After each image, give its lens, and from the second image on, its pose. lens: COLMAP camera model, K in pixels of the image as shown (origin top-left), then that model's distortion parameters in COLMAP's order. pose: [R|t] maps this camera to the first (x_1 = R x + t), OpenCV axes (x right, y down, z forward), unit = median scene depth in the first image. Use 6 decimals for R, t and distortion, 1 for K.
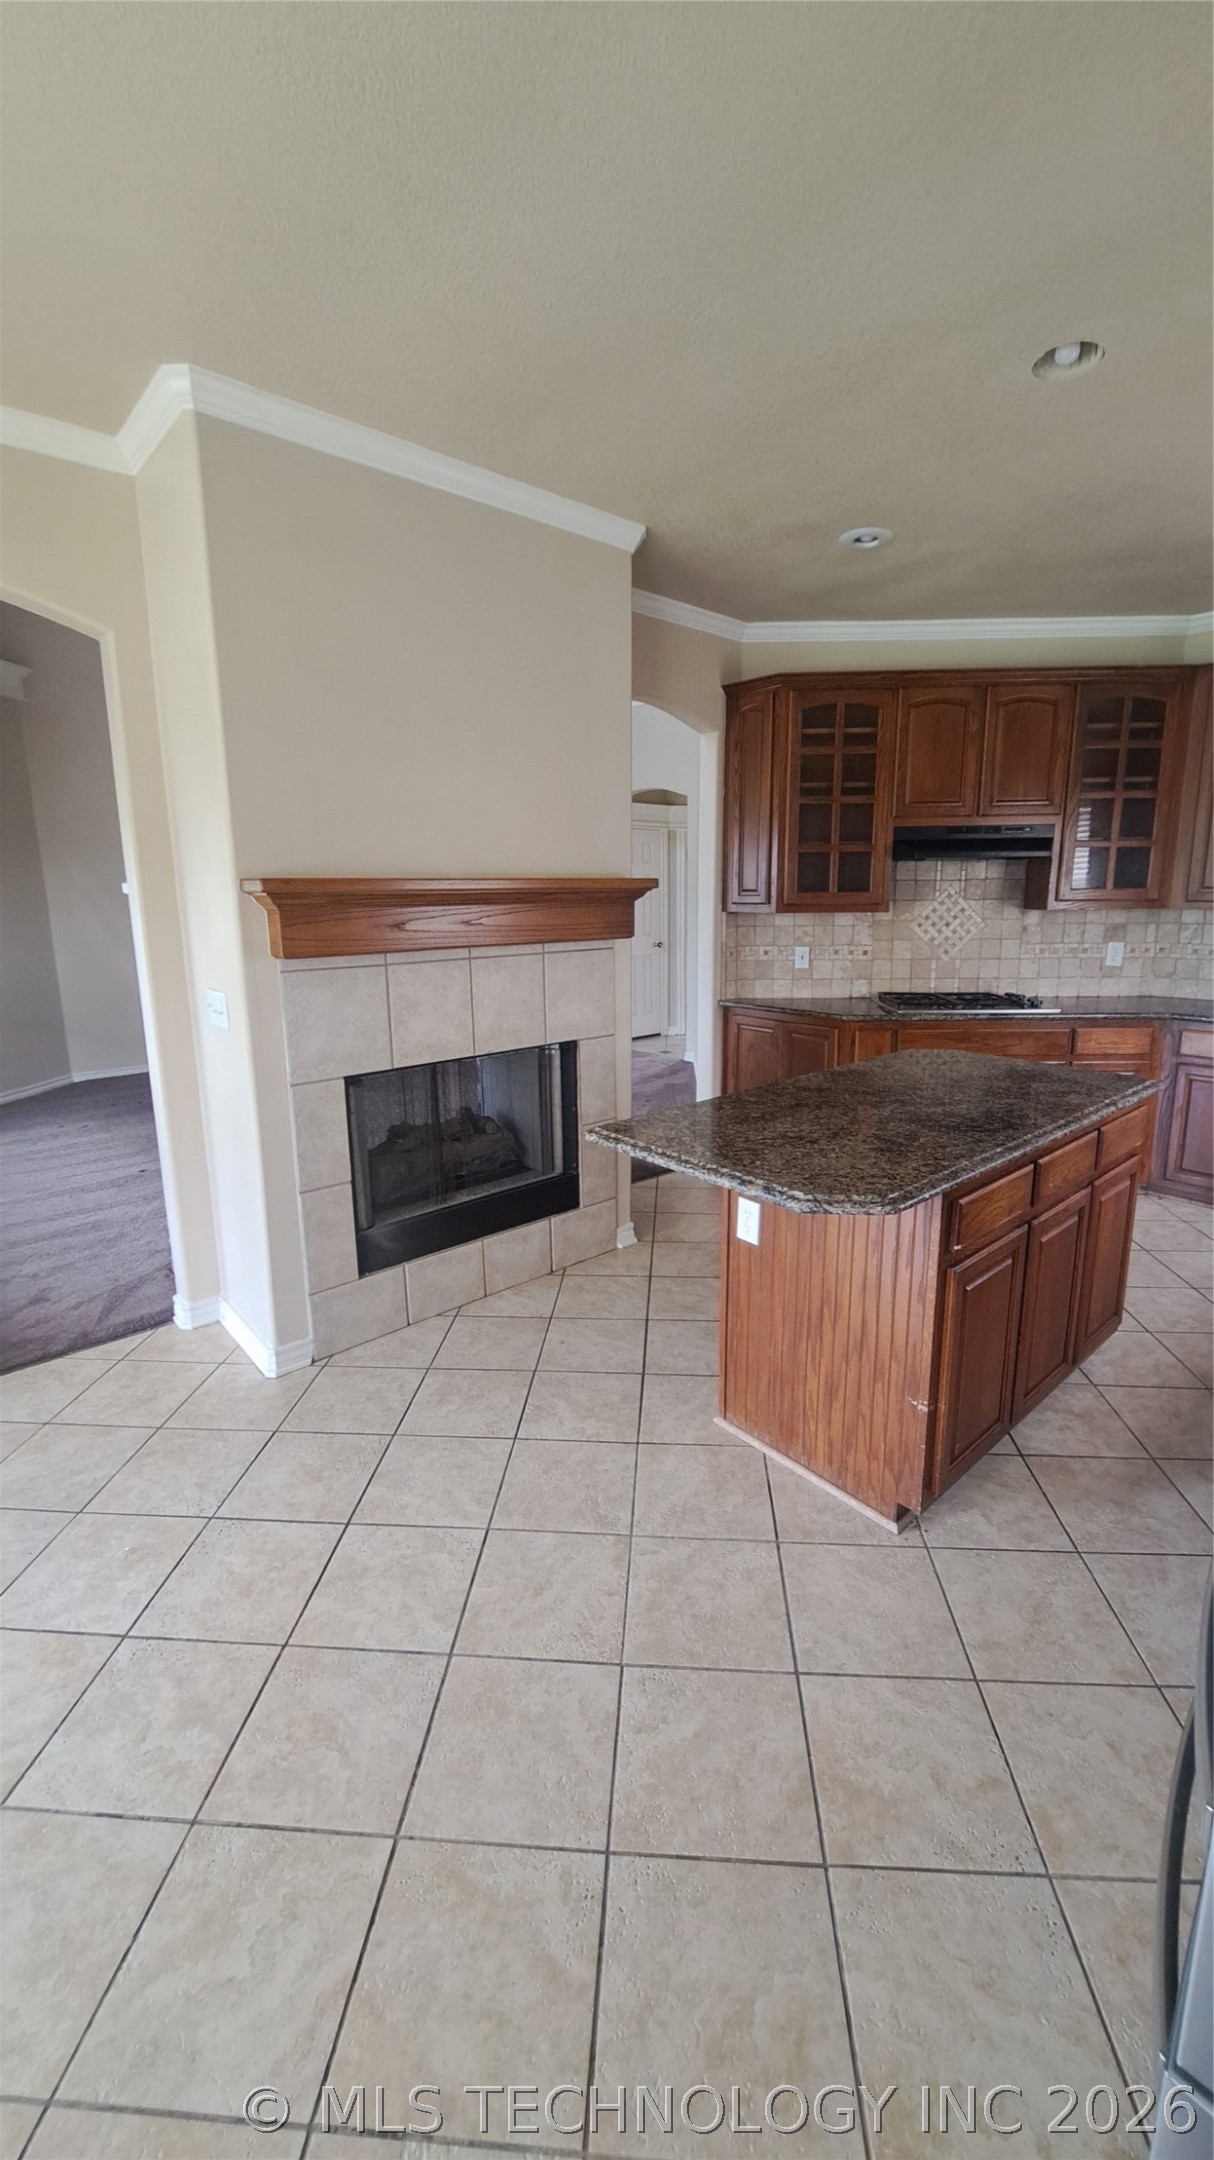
lens RADIAL K [[861.6, 0, 612.3], [0, 861.6, 1071.6], [0, 0, 1]] dist [-0.009171, -0.002983]
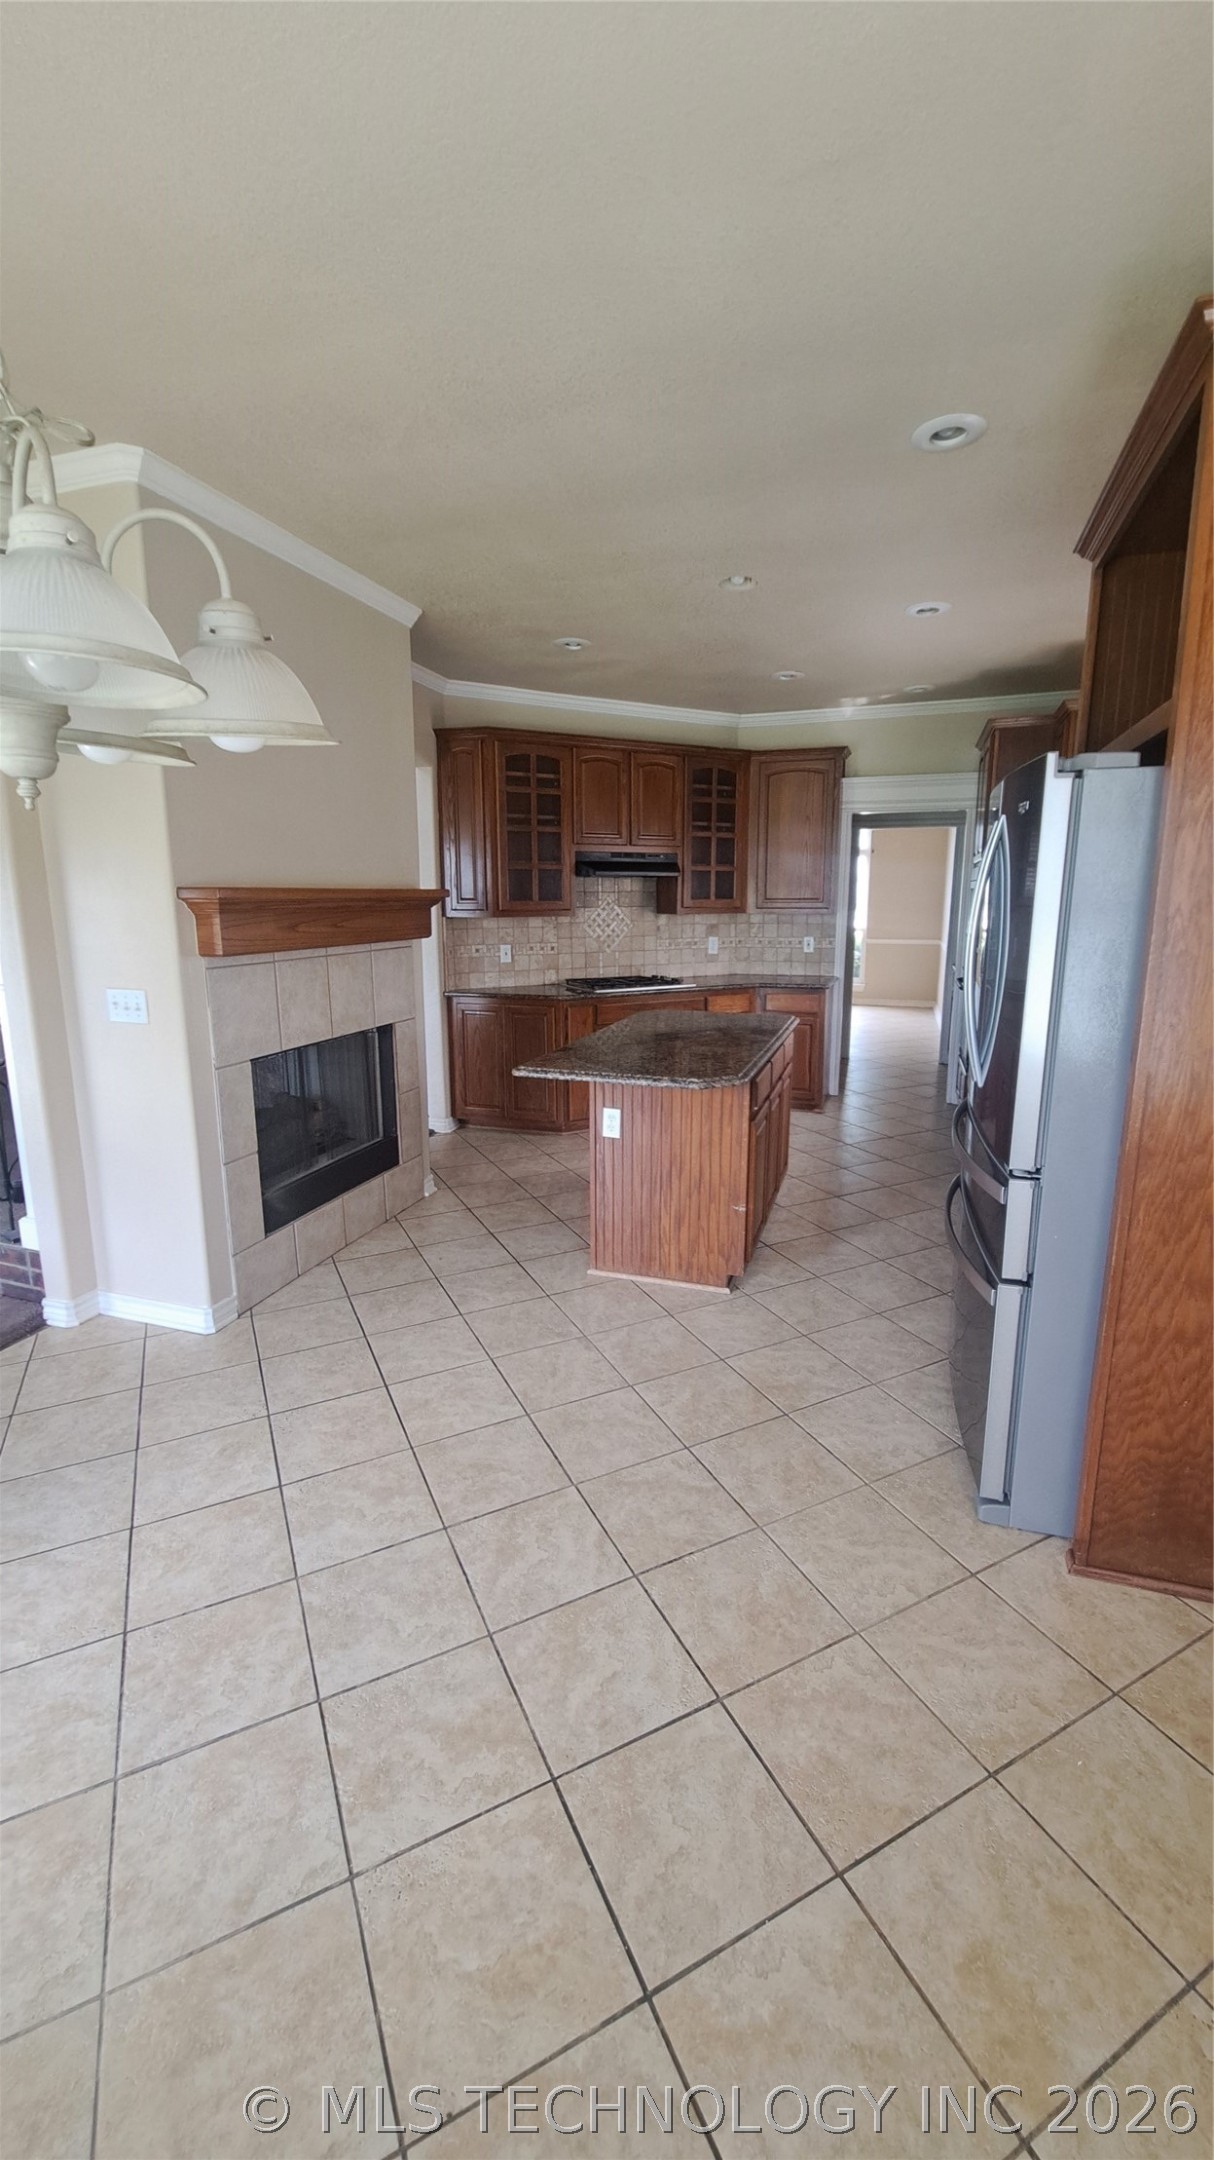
lens RADIAL K [[861.6, 0, 619.2], [0, 861.6, 1073.1], [0, 0, 1]] dist [-0.009171, -0.002983]
pose [[0.859473, -0.094781, 0.502318, -0.400447], [0.098277, 0.994966, 0.019584, 0.042653], [-0.501645, 0.032535, 0.864461, -0.206156]]
